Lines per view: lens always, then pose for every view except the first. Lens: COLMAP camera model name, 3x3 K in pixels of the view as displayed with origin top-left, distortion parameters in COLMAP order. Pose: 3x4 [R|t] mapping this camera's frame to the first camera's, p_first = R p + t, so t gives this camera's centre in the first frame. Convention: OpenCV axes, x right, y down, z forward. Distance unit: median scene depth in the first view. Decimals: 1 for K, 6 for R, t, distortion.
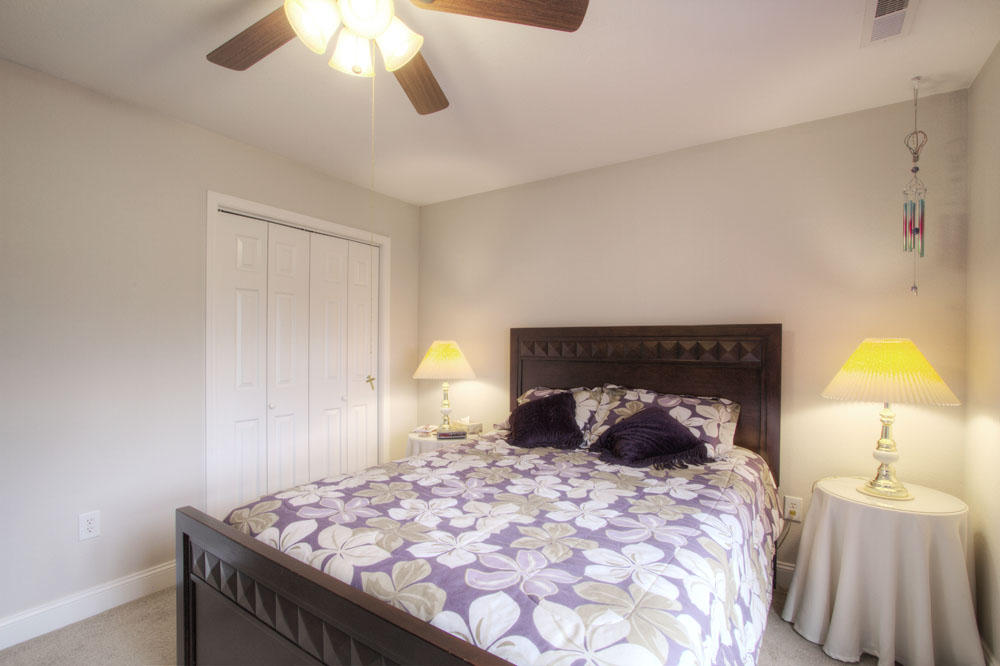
lens RADIAL K [[455.8, 0, 496.3], [0, 455.8, 348.1], [0, 0, 1]] dist [-0.017739, 0.001262]
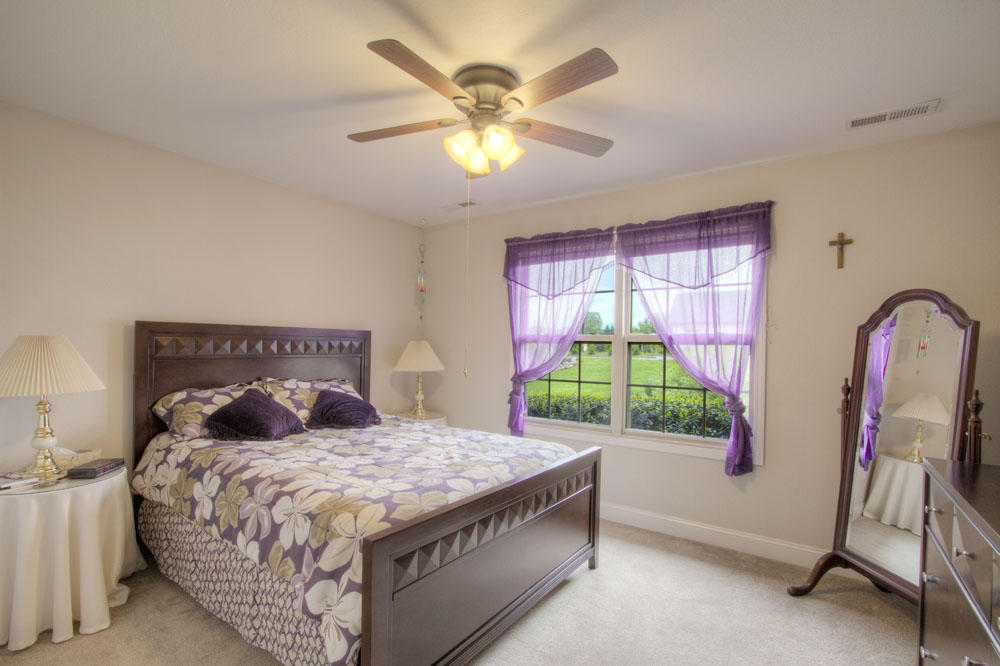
lens RADIAL K [[455.8, 0, 496.3], [0, 455.8, 348.1], [0, 0, 1]] dist [-0.017739, 0.001262]
pose [[0.025543, -0.009701, 0.999627, -1.425272], [-0.007219, 0.999925, 0.009888, -0.012787], [-0.999648, -0.007469, 0.025471, 0.691906]]
